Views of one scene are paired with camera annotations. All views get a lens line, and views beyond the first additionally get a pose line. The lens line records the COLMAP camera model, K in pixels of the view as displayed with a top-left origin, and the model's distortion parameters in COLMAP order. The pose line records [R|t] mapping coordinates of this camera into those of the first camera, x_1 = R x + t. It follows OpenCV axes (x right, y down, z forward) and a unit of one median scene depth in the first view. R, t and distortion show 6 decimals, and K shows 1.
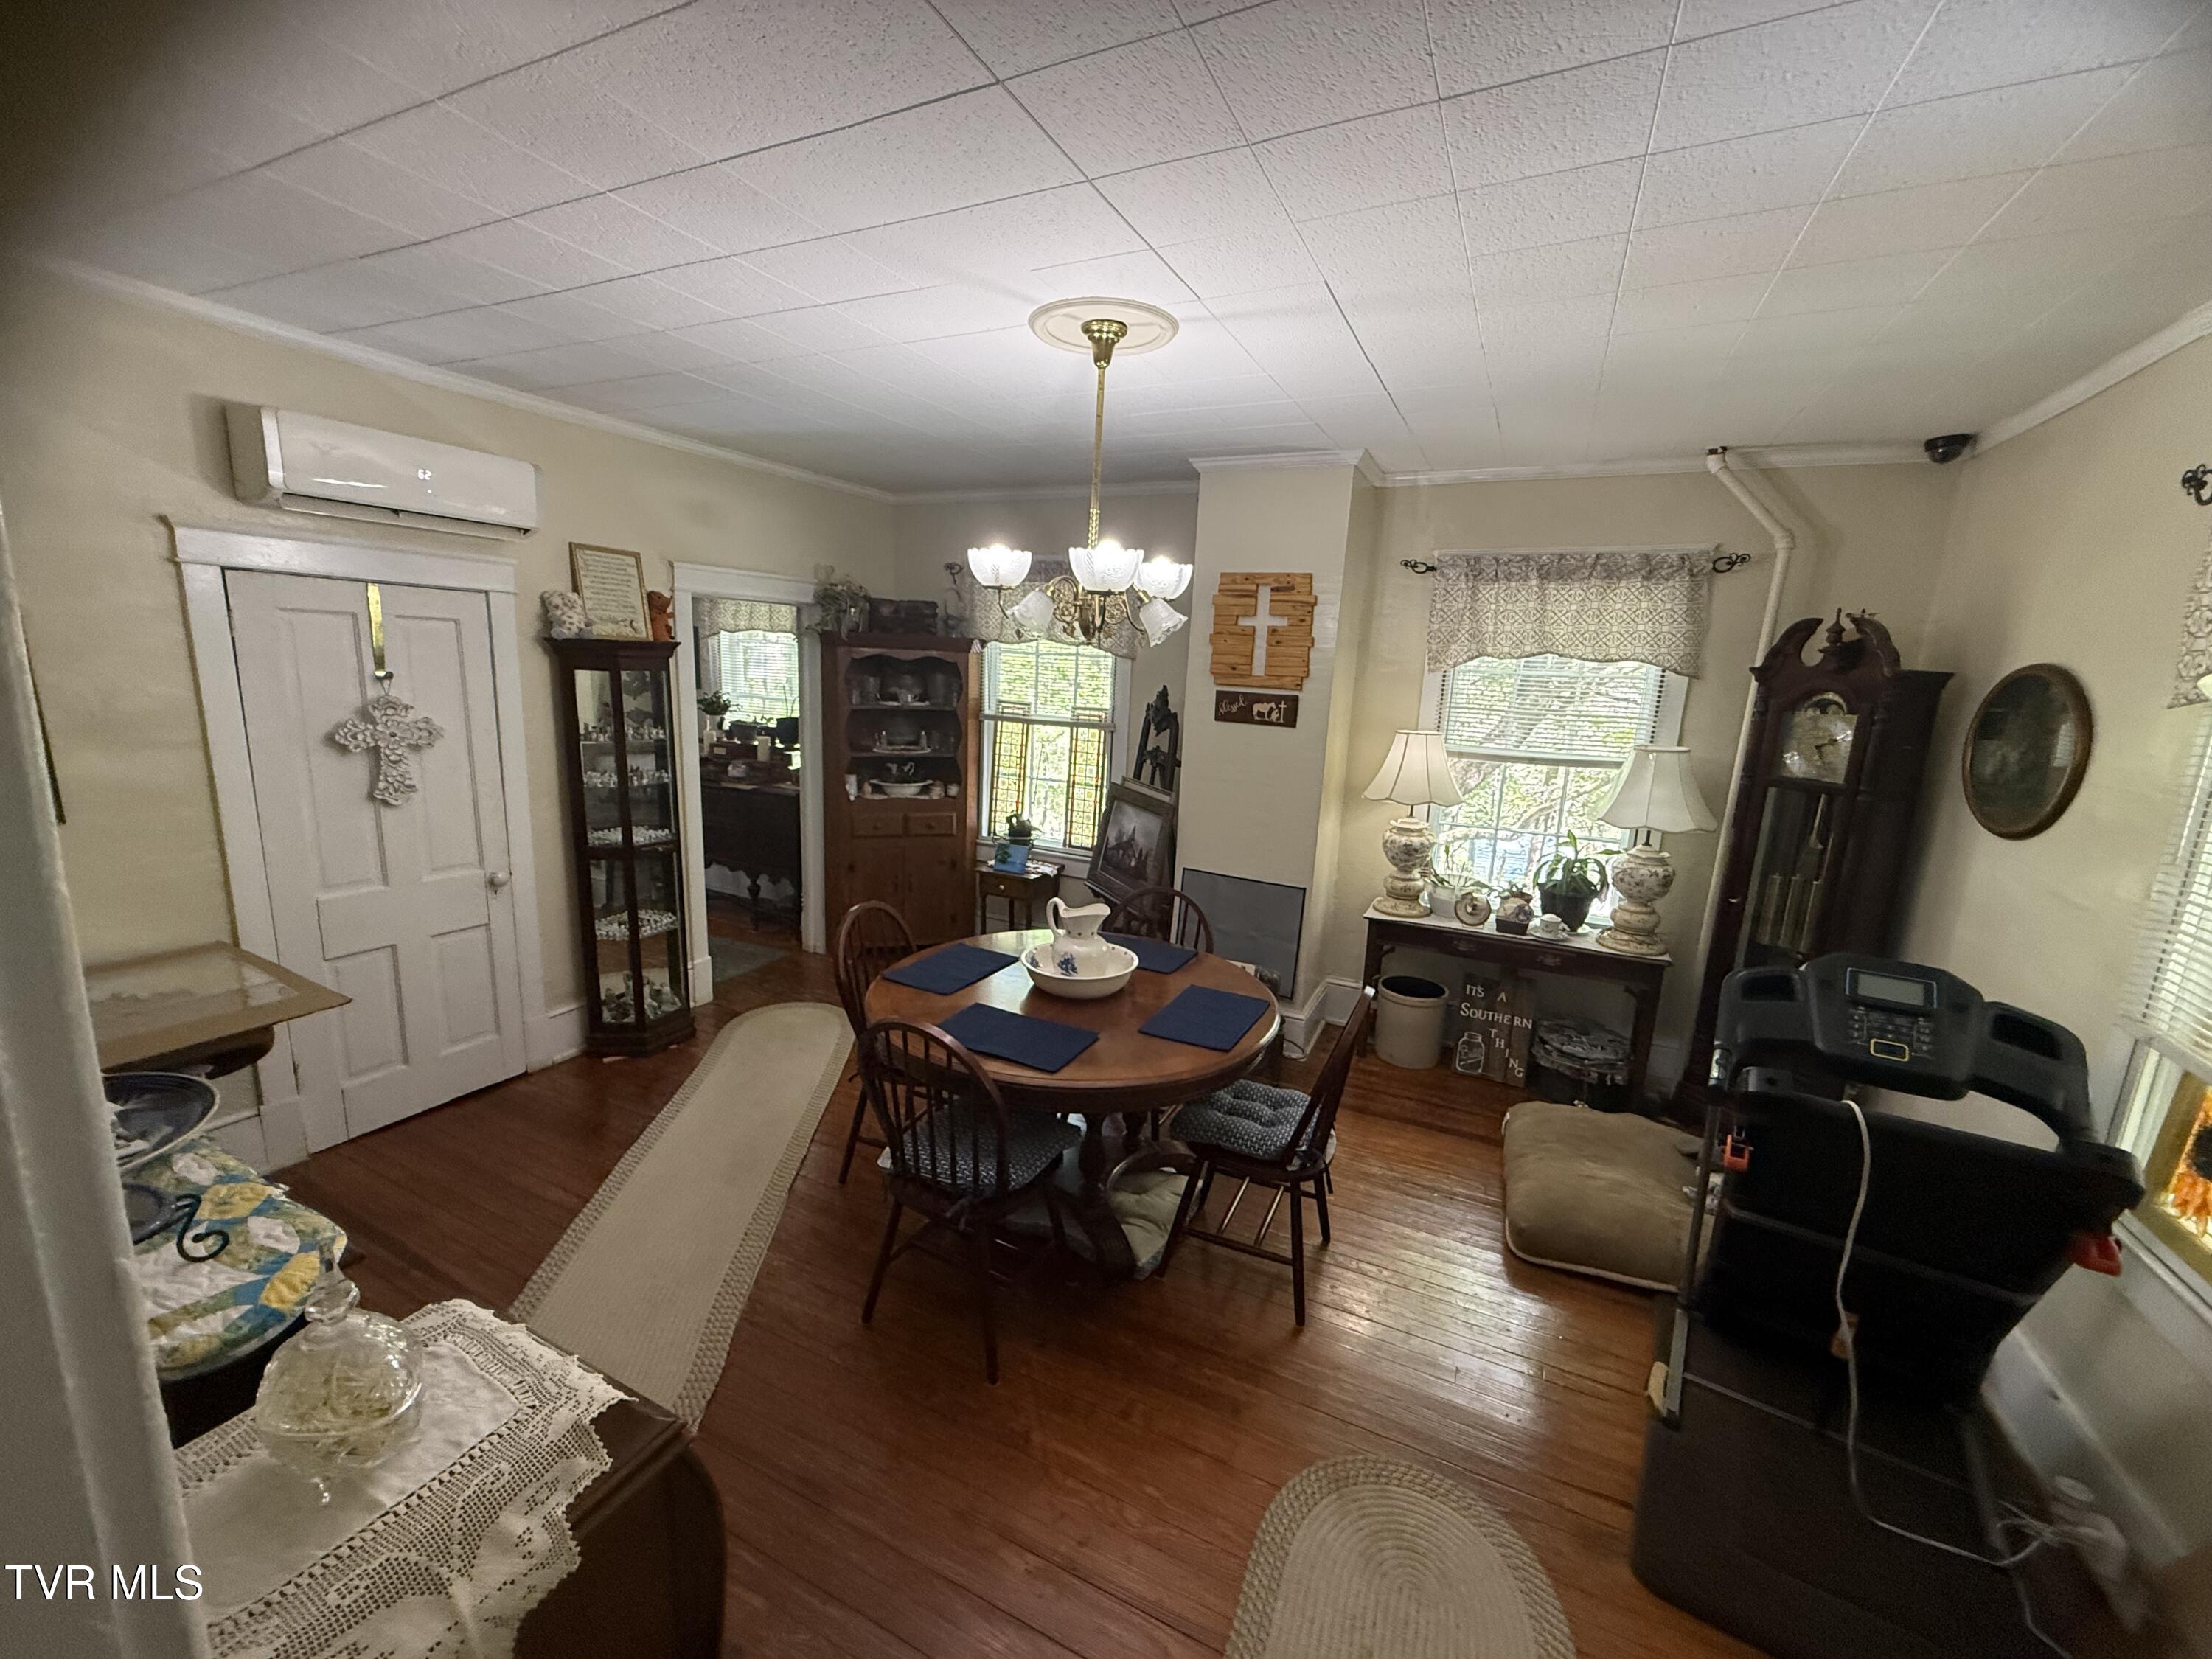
lens RADIAL K [[884.6, 0, 1107.7], [0, 884.6, 830.2], [0, 0, 1]] dist [0.000497, -0.000038]
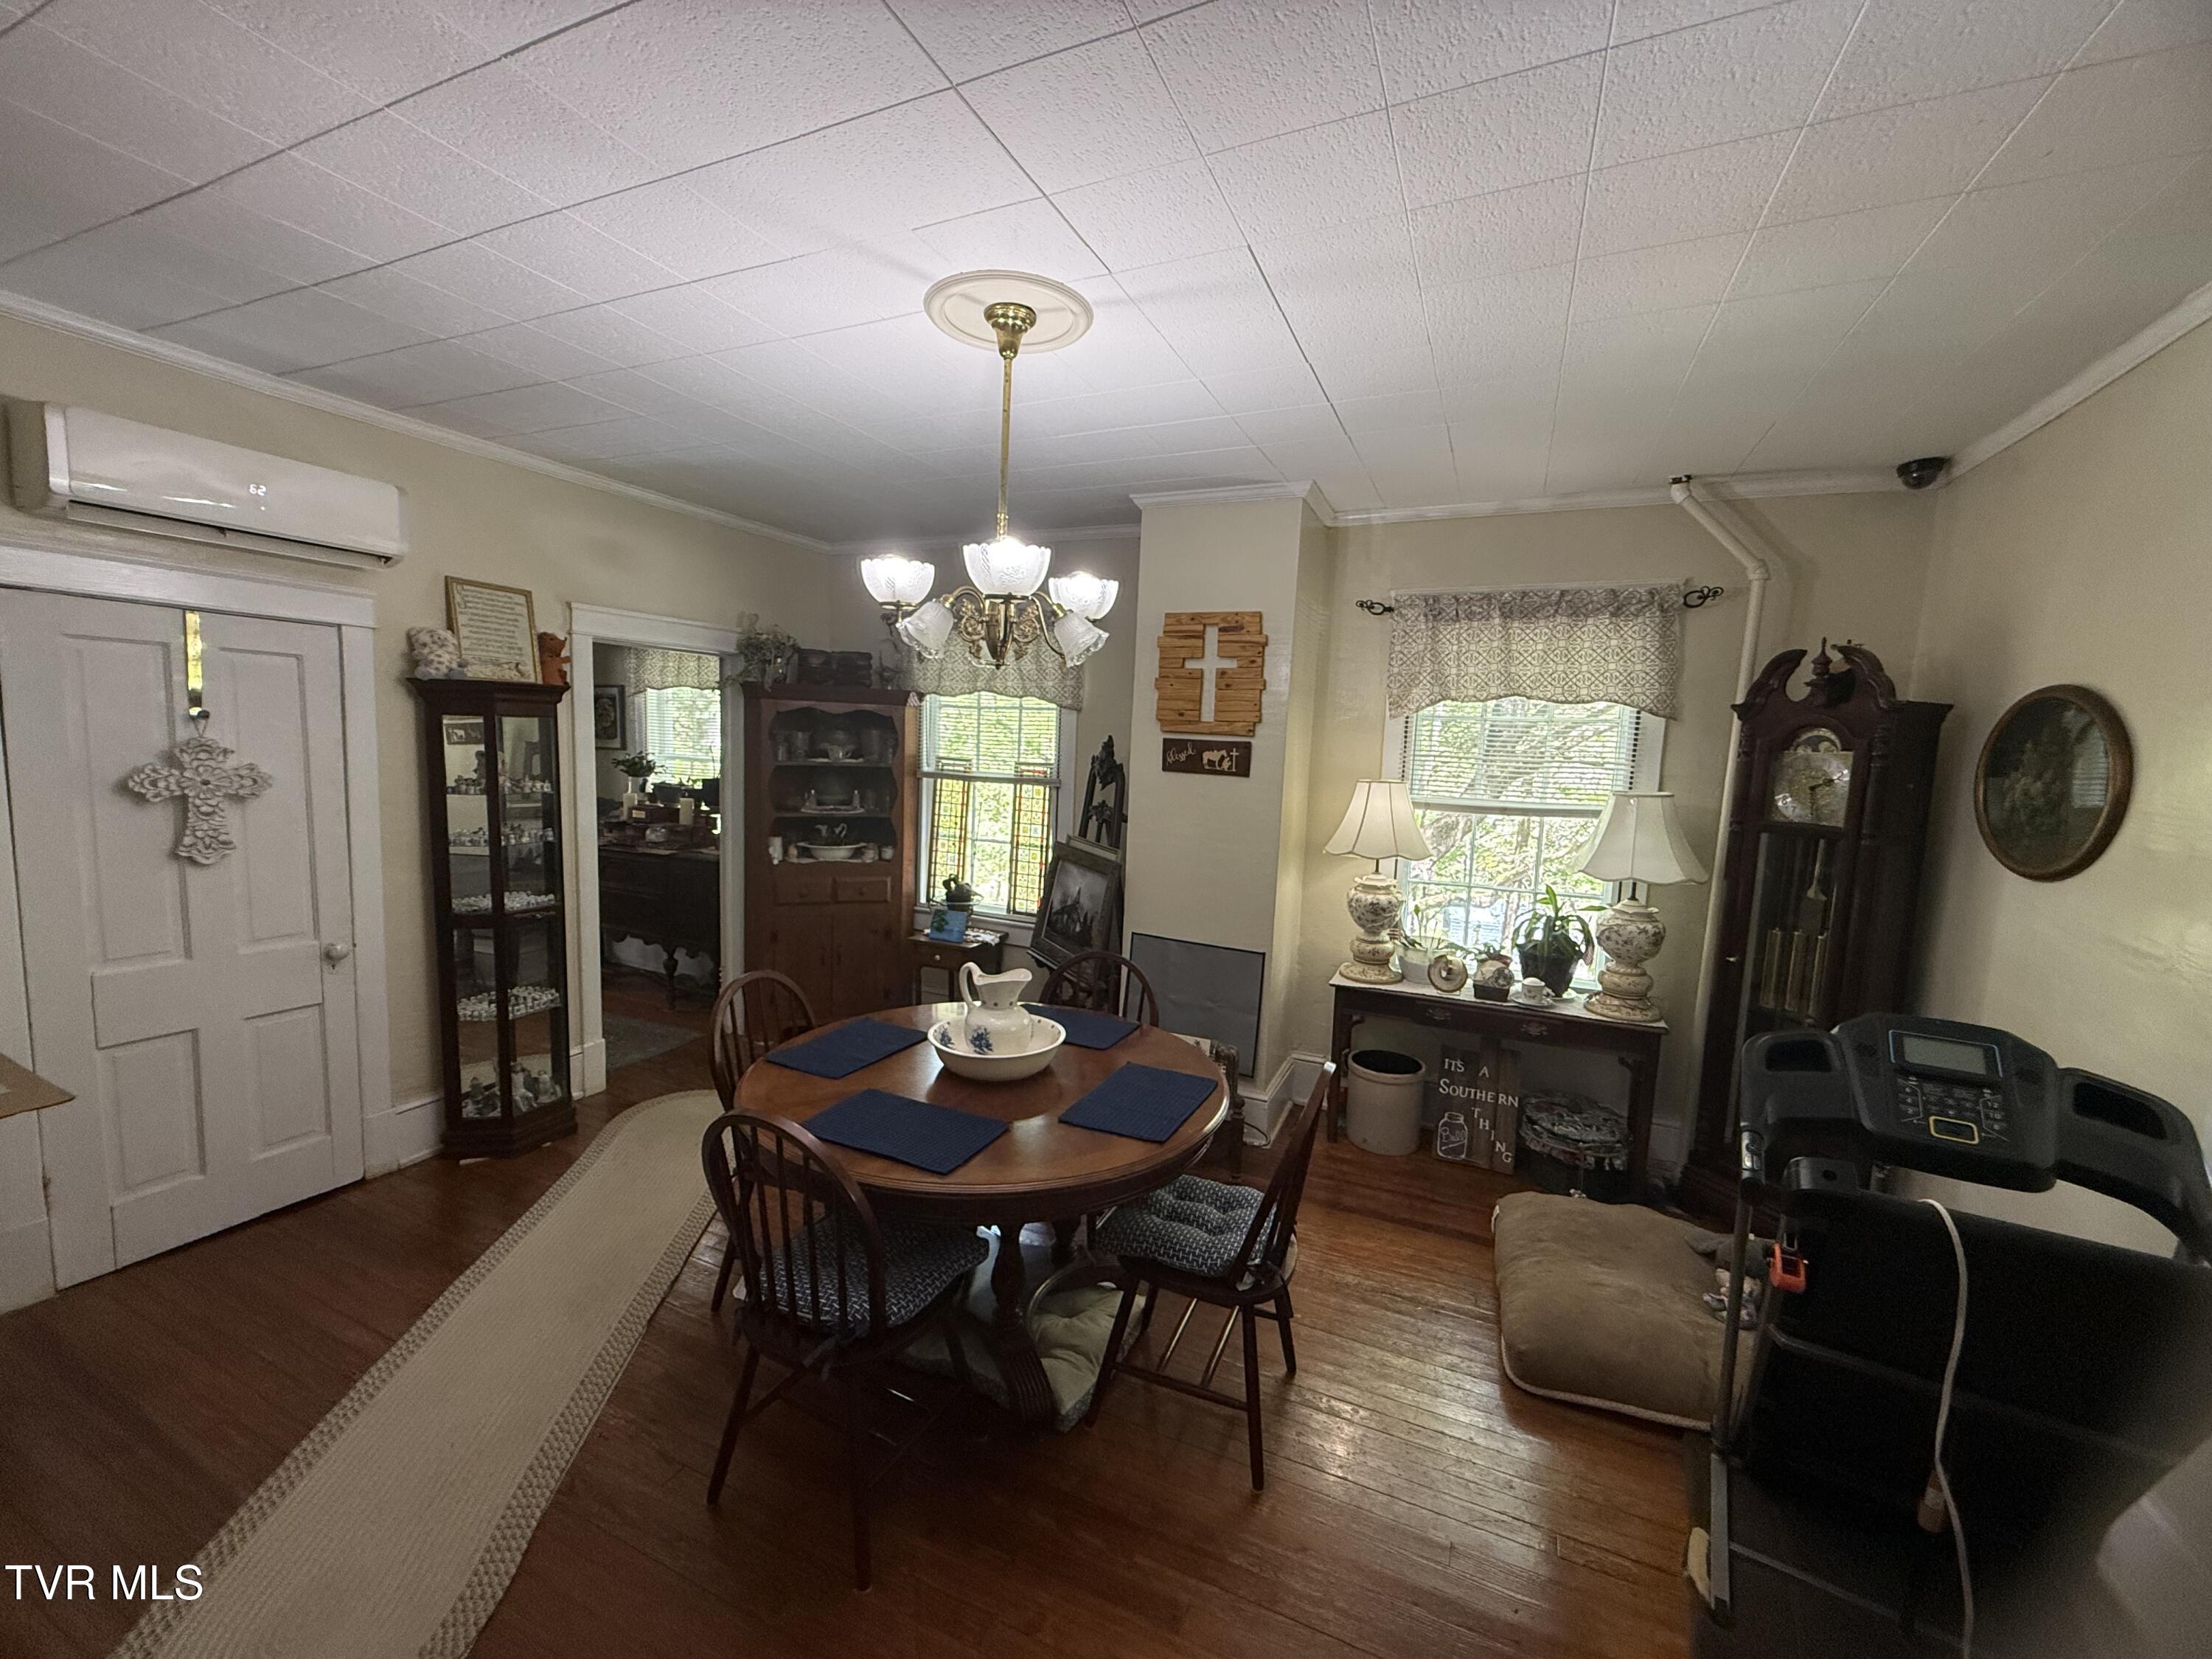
lens RADIAL K [[884.6, 0, 1108.3], [0, 884.6, 828.3], [0, 0, 1]] dist [0.000497, -0.000038]
pose [[0.999571, -0.007598, 0.028291, 0.048299], [0.010077, 0.996020, -0.088563, 0.021462], [-0.027505, 0.088810, 0.995669, 0.111803]]
